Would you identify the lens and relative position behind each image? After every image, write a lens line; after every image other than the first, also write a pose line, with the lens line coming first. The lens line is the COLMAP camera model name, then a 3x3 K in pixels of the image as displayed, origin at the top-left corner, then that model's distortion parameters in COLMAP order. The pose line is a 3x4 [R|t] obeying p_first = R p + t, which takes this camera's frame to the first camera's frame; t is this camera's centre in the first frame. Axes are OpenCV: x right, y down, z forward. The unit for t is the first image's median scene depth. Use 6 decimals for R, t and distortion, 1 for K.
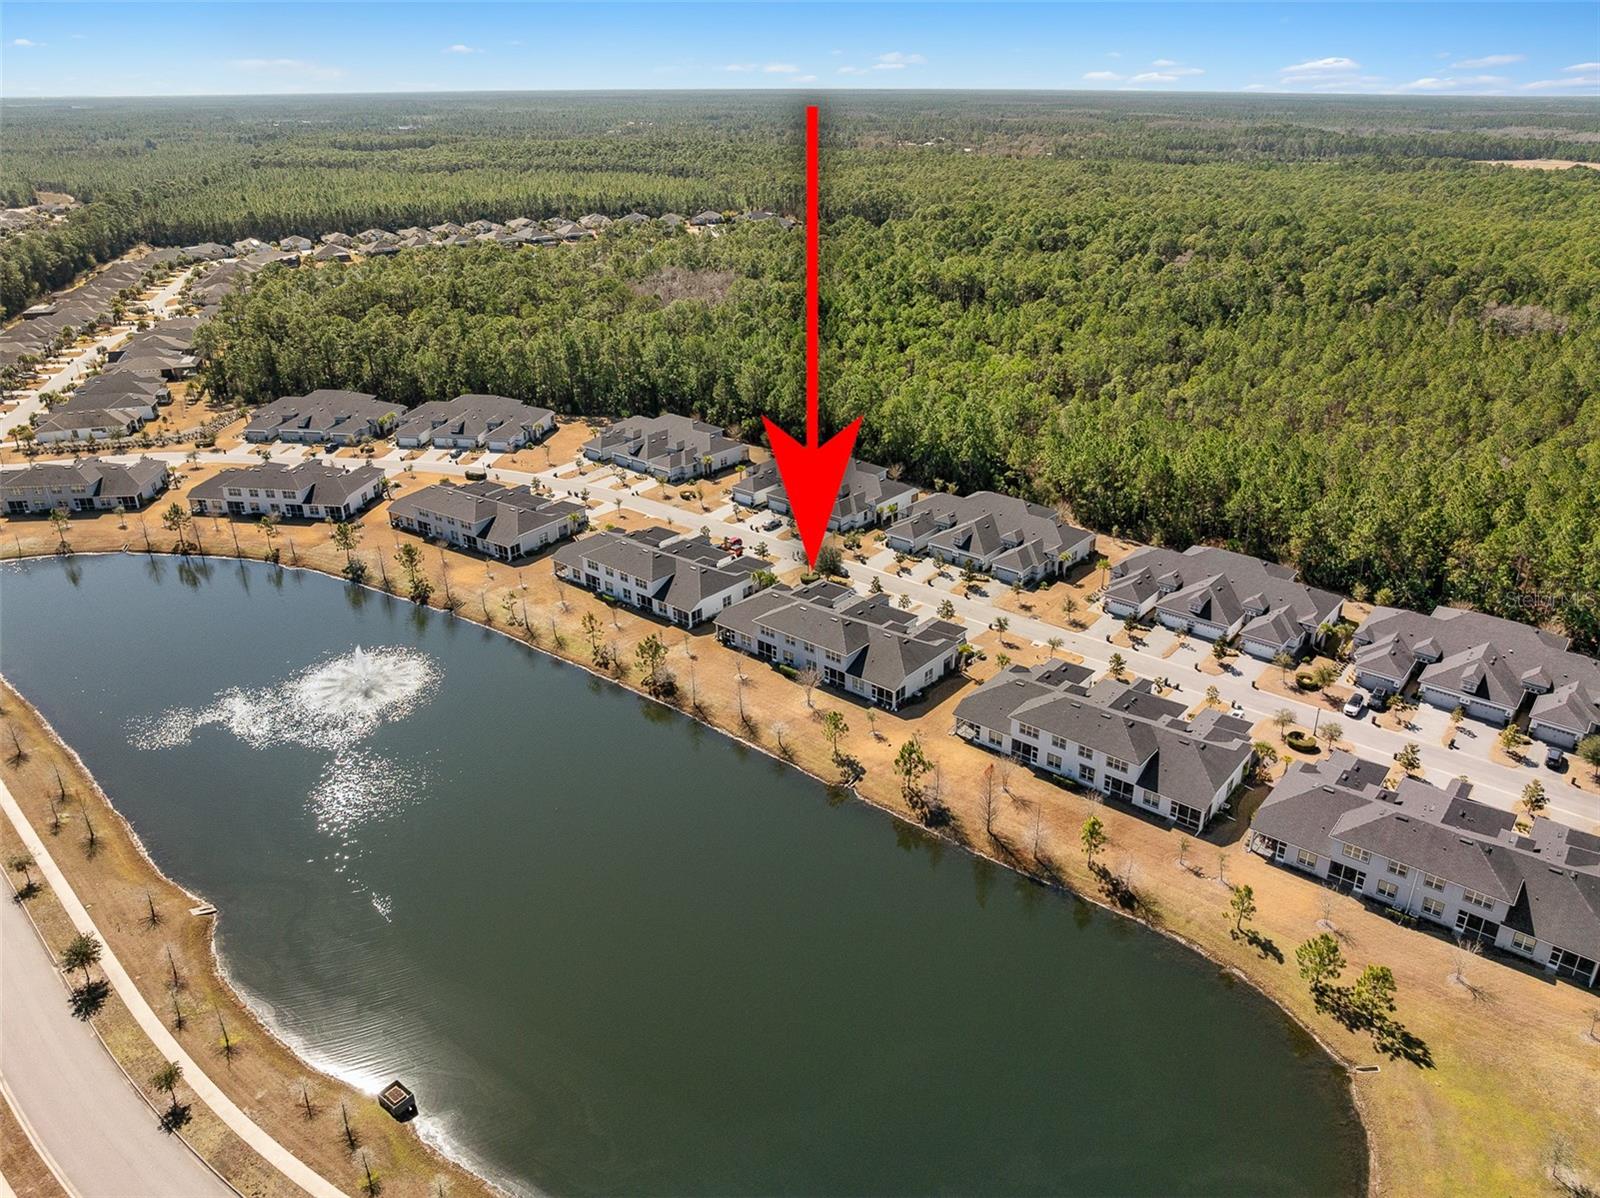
lens RADIAL K [[1152.8, 0, 800.0], [0, 1152.8, 599.0], [0, 0, 1]] dist [-0.030280, 0.001158]
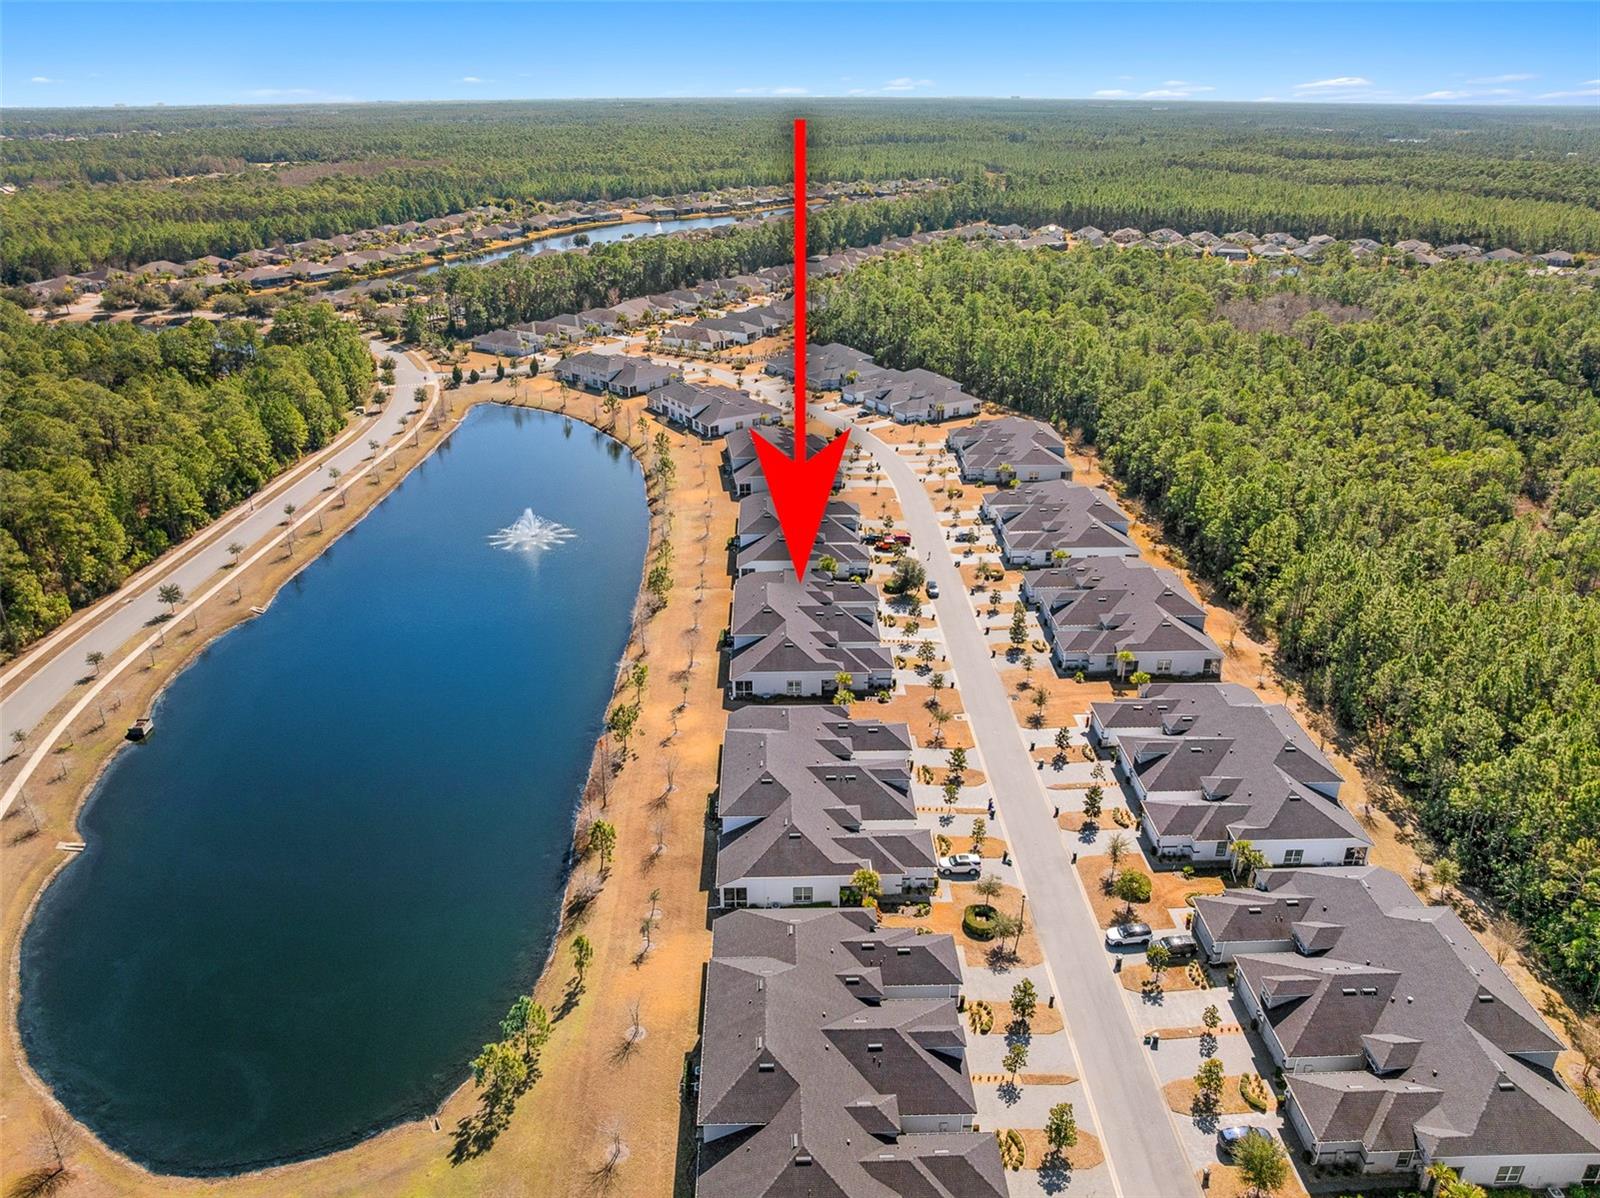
lens RADIAL K [[1083.4, 0, 800.0], [0, 1083.4, 599.0], [0, 0, 1]] dist [0.002181, -0.052698]
pose [[0.655628, 0.321532, -0.683205, 0.957034], [-0.309687, 0.939708, 0.145062, -0.187239], [0.688655, 0.116474, 0.715673, 0.414233]]
